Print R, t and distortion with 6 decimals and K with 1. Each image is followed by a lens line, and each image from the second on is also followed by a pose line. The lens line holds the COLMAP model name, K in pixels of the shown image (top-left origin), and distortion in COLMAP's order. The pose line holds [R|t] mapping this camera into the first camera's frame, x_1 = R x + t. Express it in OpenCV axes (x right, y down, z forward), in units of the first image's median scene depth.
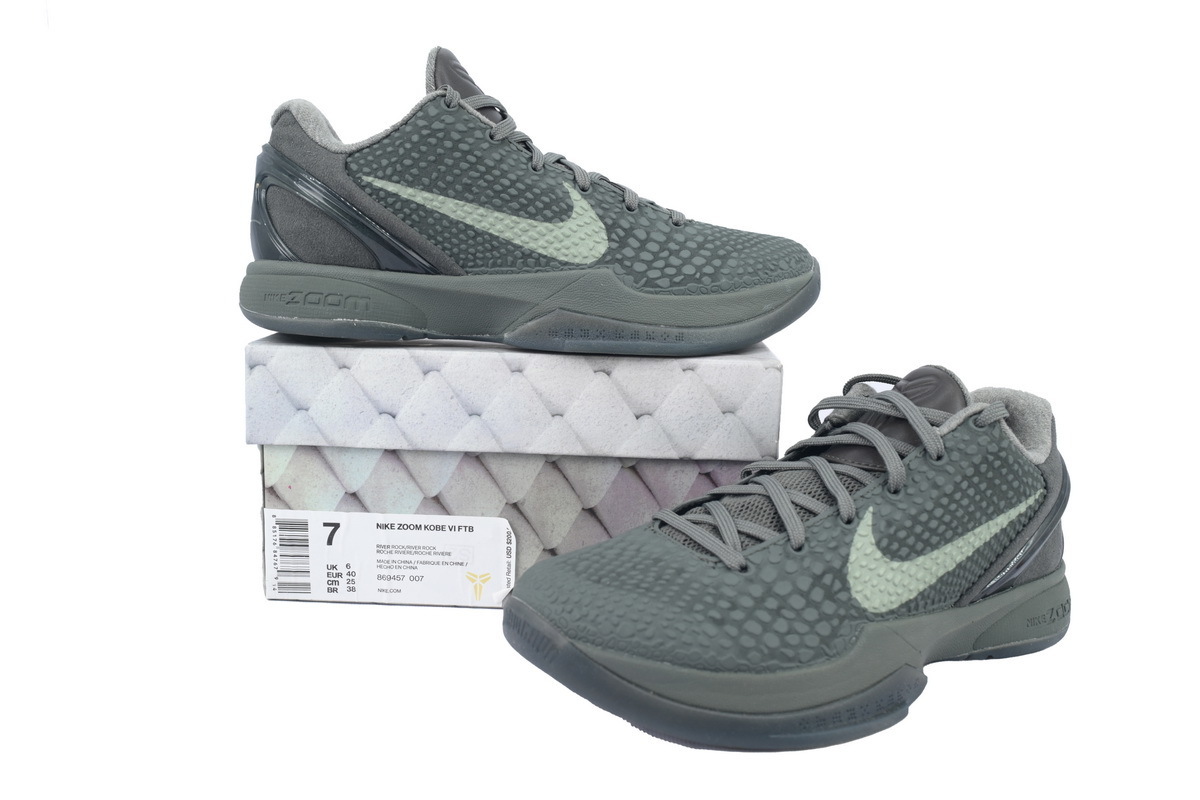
lens RADIAL K [[1067.6, 0, 600.0], [0, 1067.6, 400.0], [0, 0, 1]] dist [0.073985, -0.000244]
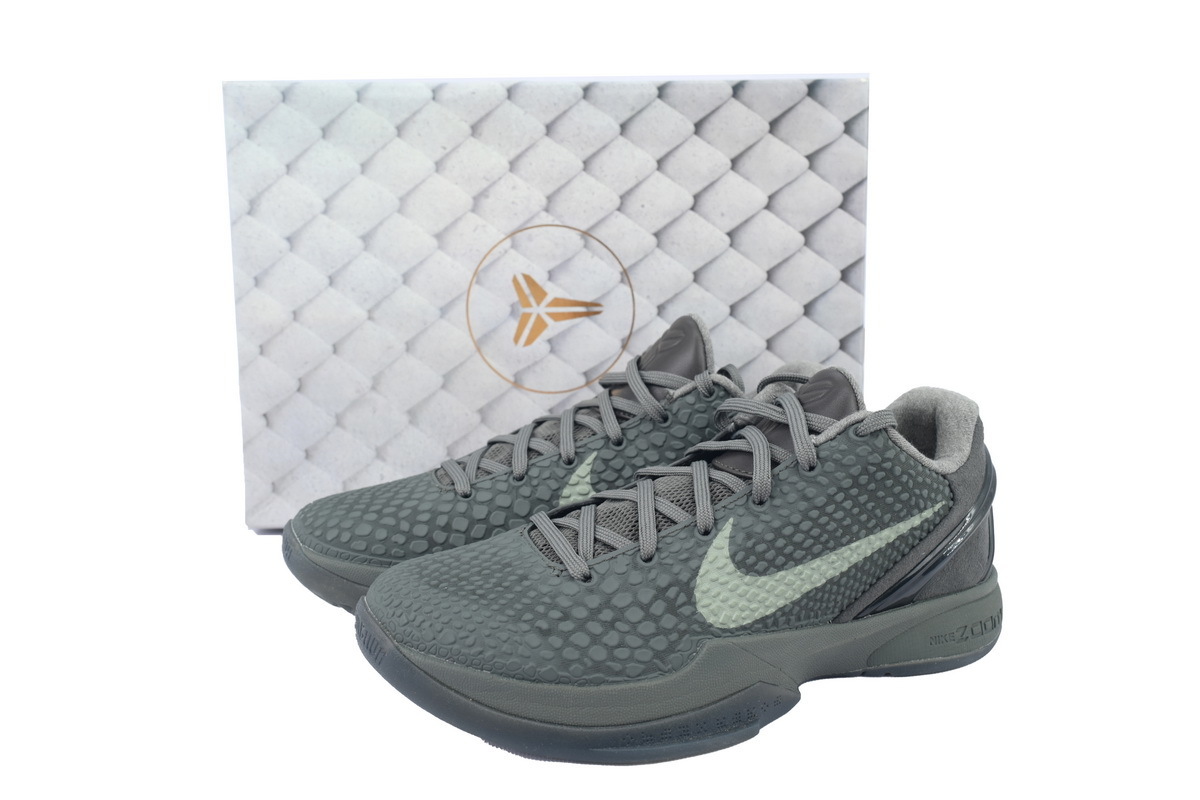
lens RADIAL K [[1067.6, 0, 600.0], [0, 1067.6, 400.0], [0, 0, 1]] dist [0.073985, -0.000244]
pose [[0.983799, 0.013856, -0.178736, 0.303072], [-0.006303, 0.999066, 0.042754, -0.046758], [0.179162, -0.040935, 0.982968, 0.034624]]
